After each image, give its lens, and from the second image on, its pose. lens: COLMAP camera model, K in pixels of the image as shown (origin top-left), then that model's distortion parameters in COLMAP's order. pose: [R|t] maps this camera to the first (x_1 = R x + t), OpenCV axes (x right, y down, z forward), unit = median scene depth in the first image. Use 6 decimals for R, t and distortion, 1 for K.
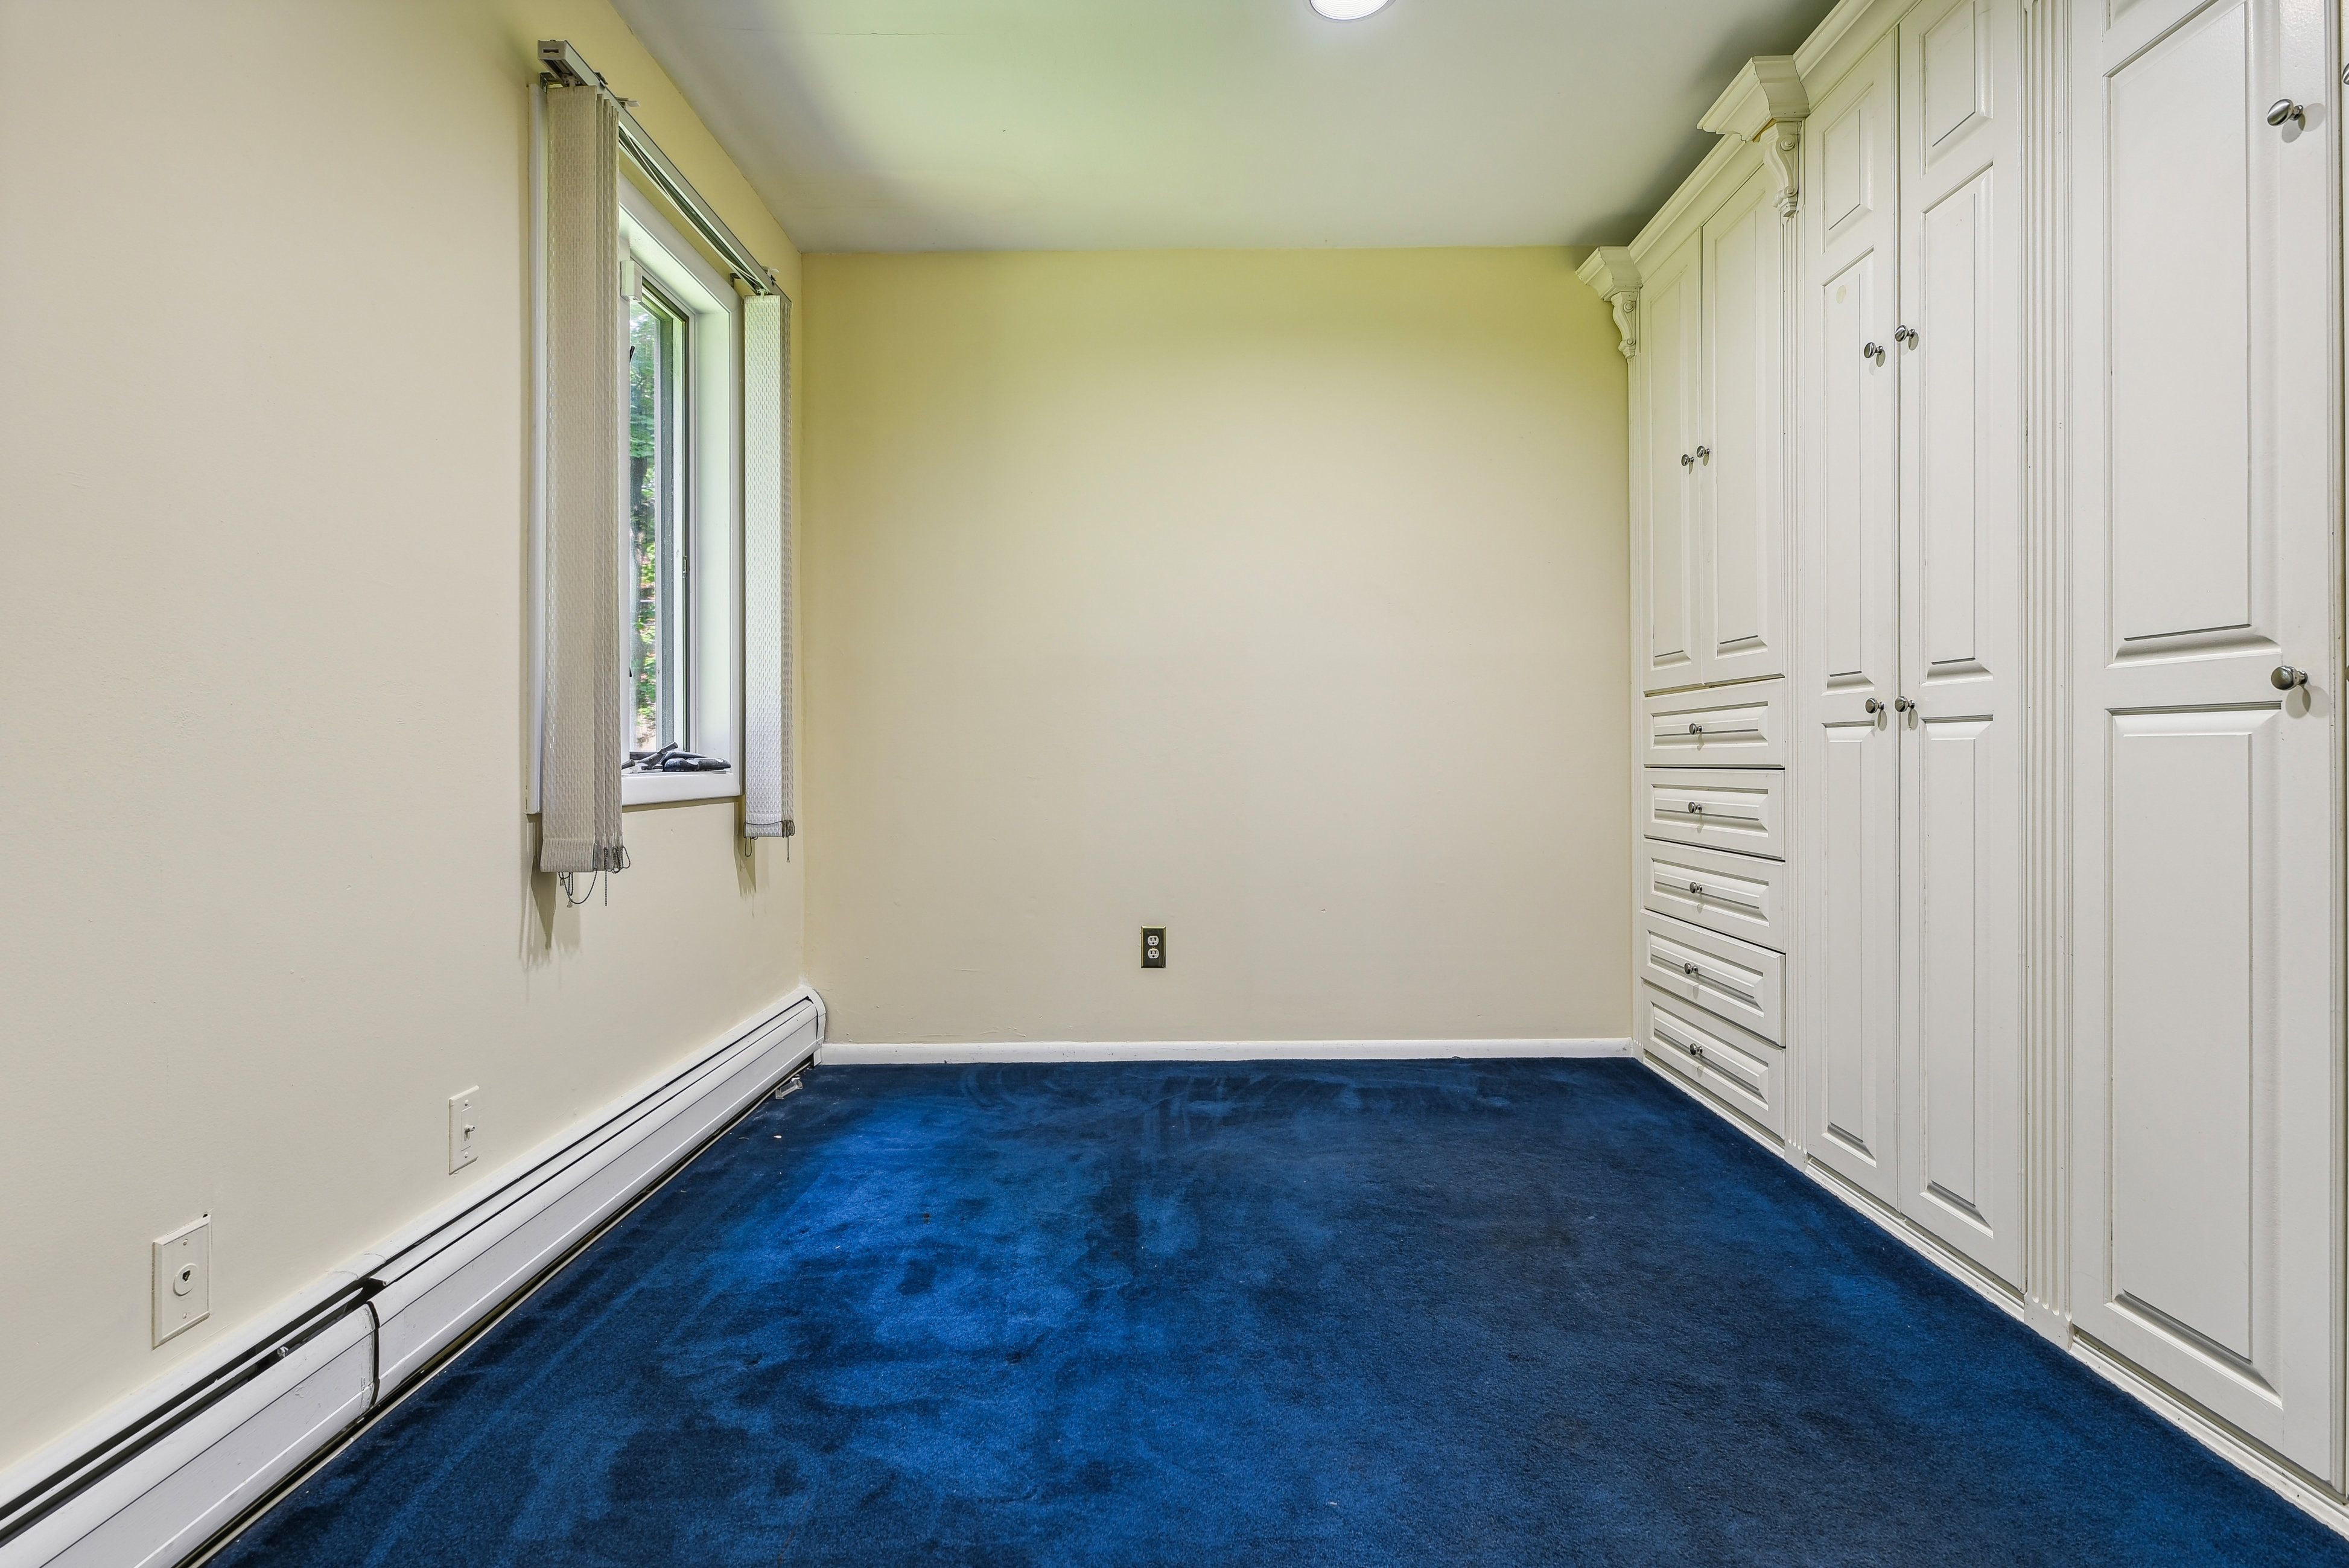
lens RADIAL K [[1125.0, 0, 1166.3], [0, 1125.0, 748.8], [0, 0, 1]] dist [0.001856, -0.001647]
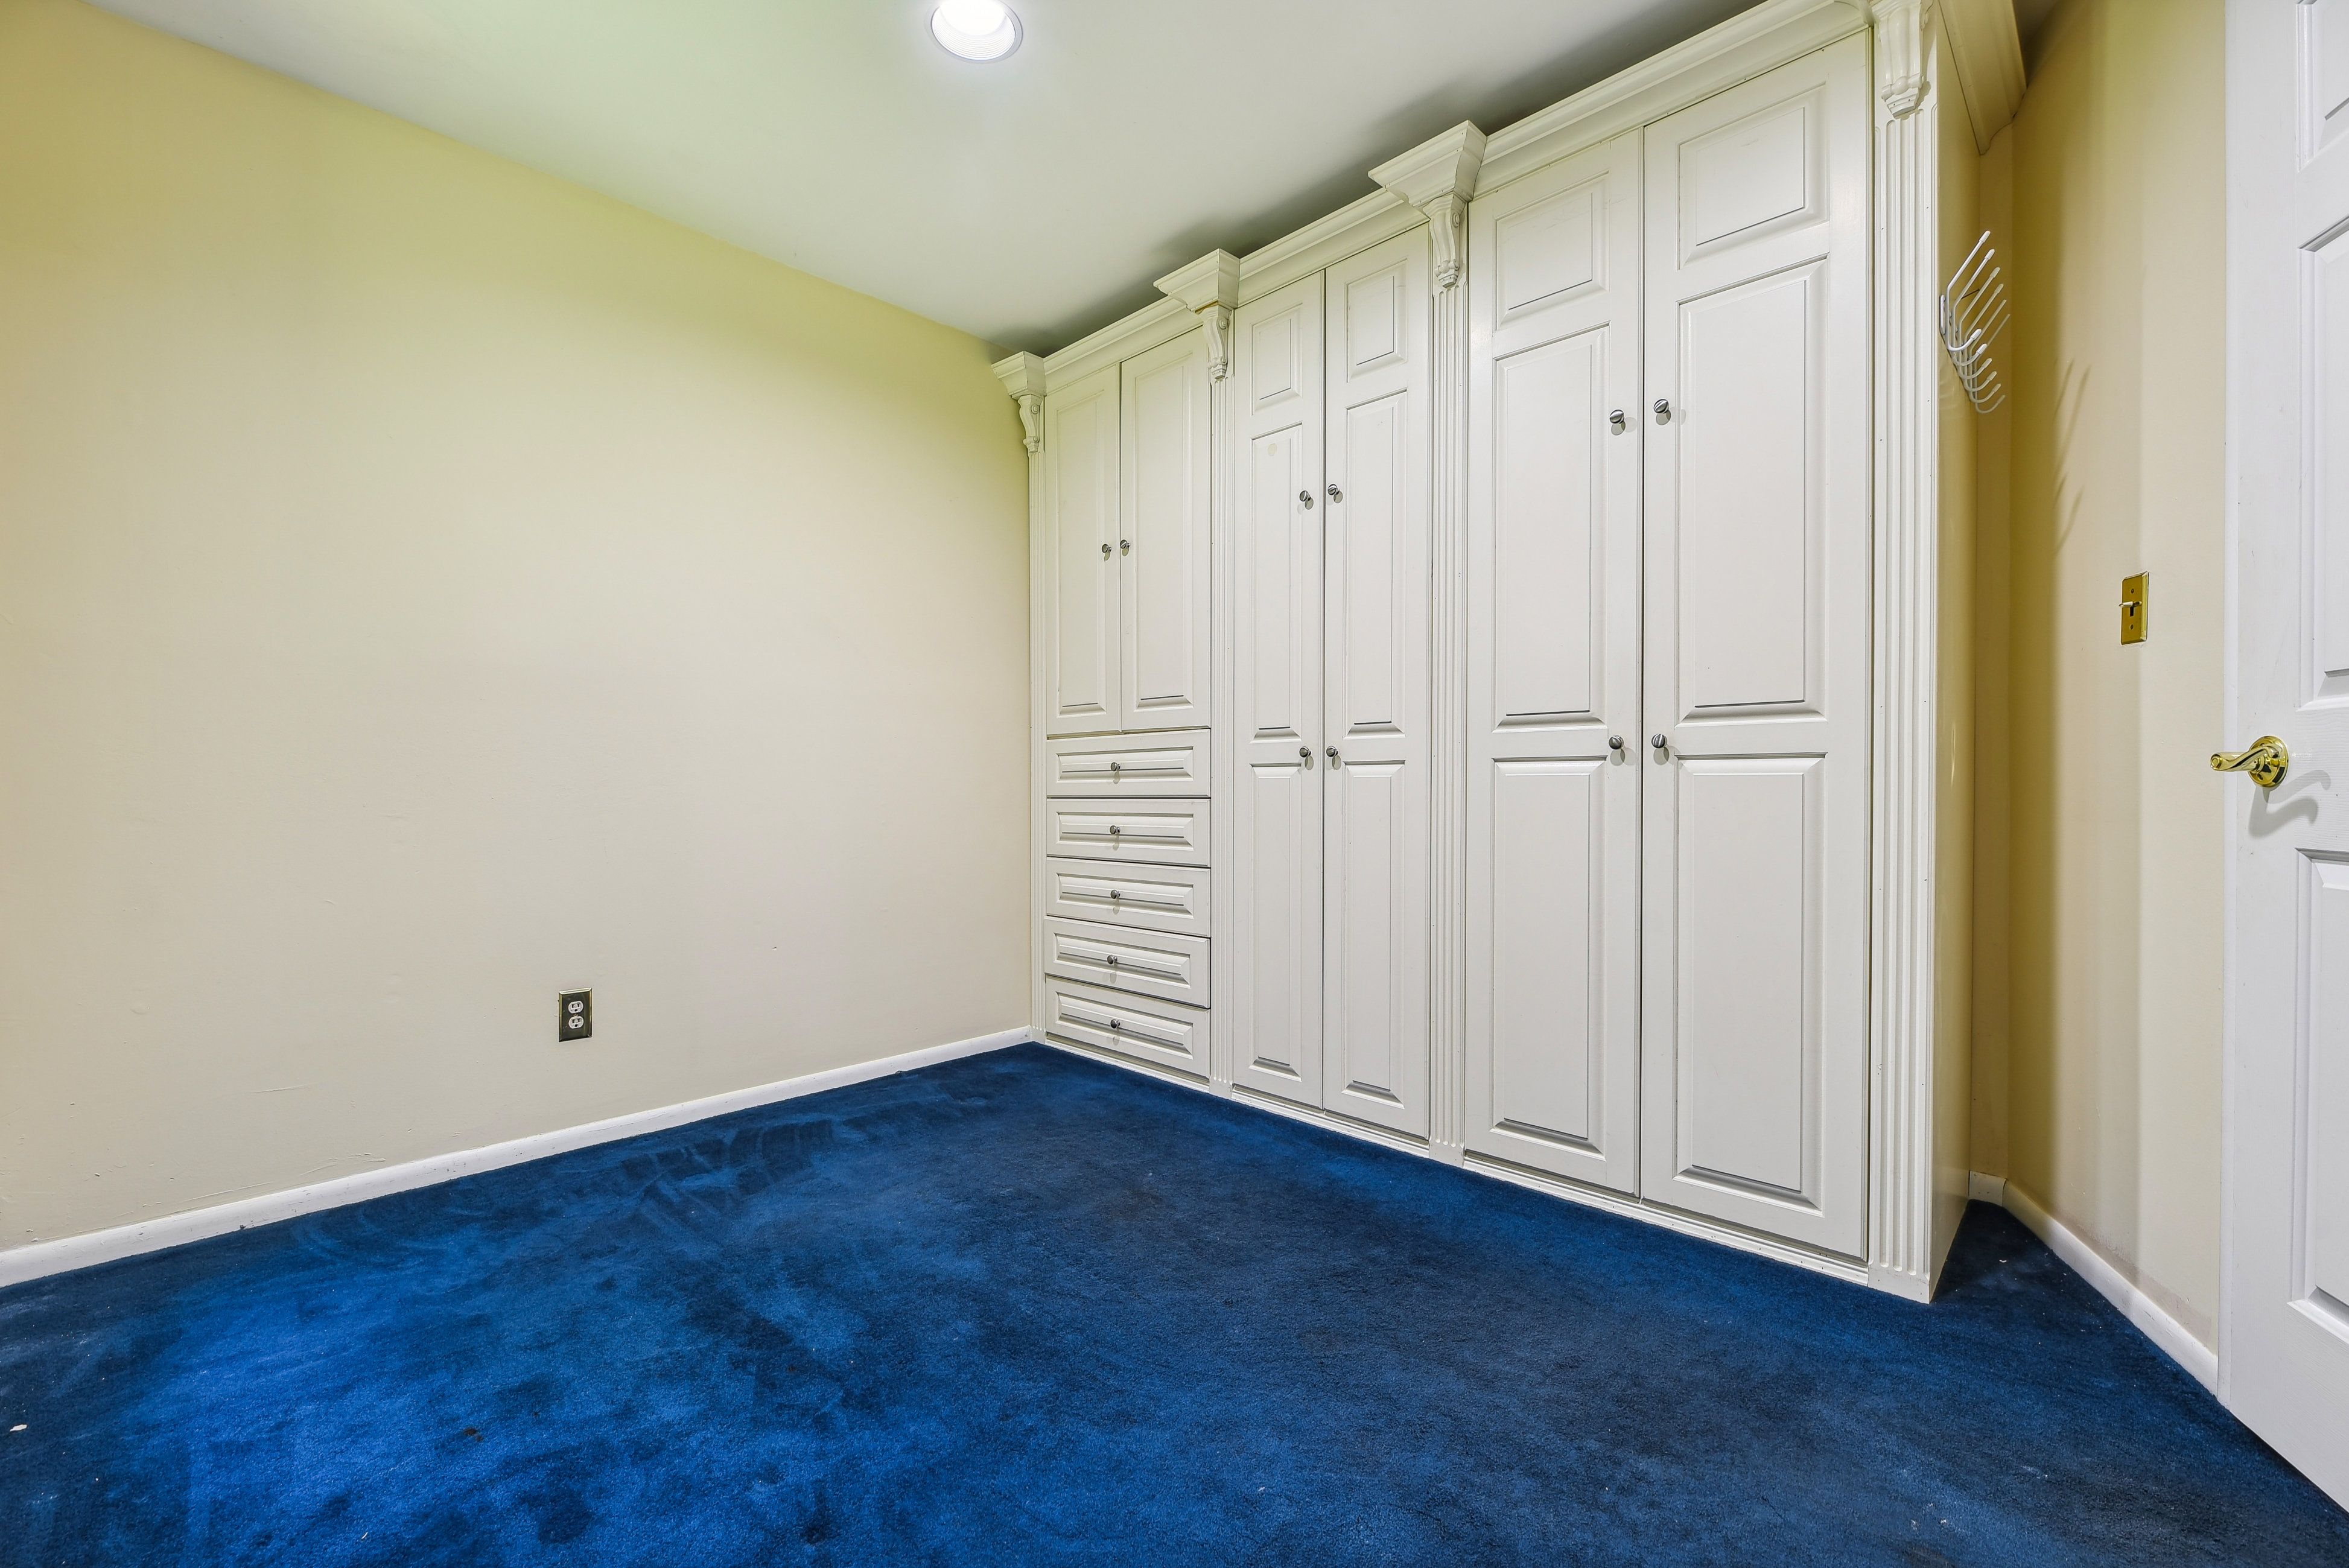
lens RADIAL K [[985.7, 0, 1172.2], [0, 985.7, 795.1], [0, 0, 1]] dist [-0.003262, -0.002109]
pose [[0.698955, -0.004149, 0.715154, -0.316504], [-0.003805, 0.999947, 0.009520, 0.003562], [-0.715155, -0.009375, 0.698903, 0.230988]]
